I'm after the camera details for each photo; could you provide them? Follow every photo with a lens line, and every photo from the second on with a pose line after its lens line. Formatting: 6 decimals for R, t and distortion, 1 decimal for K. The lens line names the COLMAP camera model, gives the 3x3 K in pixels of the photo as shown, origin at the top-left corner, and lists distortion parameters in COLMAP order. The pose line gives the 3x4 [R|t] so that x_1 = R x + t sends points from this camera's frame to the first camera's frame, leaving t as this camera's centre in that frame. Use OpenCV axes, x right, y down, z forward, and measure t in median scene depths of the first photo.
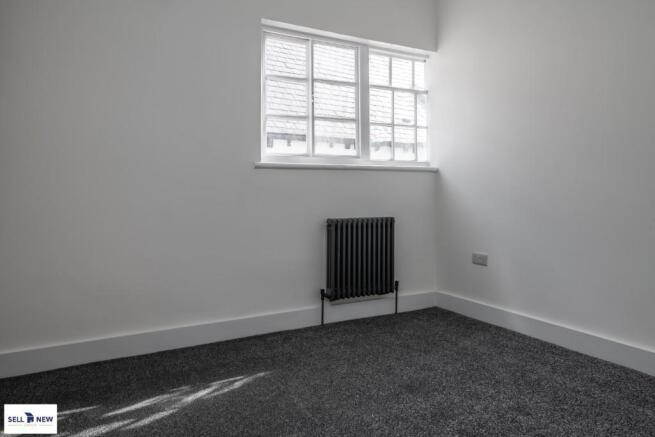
lens RADIAL K [[480.9, 0, 327.8], [0, 480.9, 214.9], [0, 0, 1]] dist [0.049695, 0.000503]
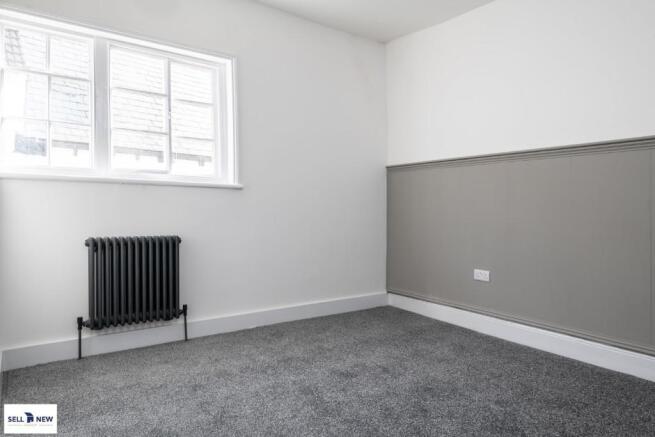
lens RADIAL K [[425.6, 0, 326.9], [0, 425.6, 218.7], [0, 0, 1]] dist [-0.021457, -0.005178]
pose [[0.983903, 0.025765, 0.176834, 0.260619], [-0.020497, 0.999292, -0.031552, -0.009010], [-0.177522, 0.027420, 0.983735, 0.144777]]
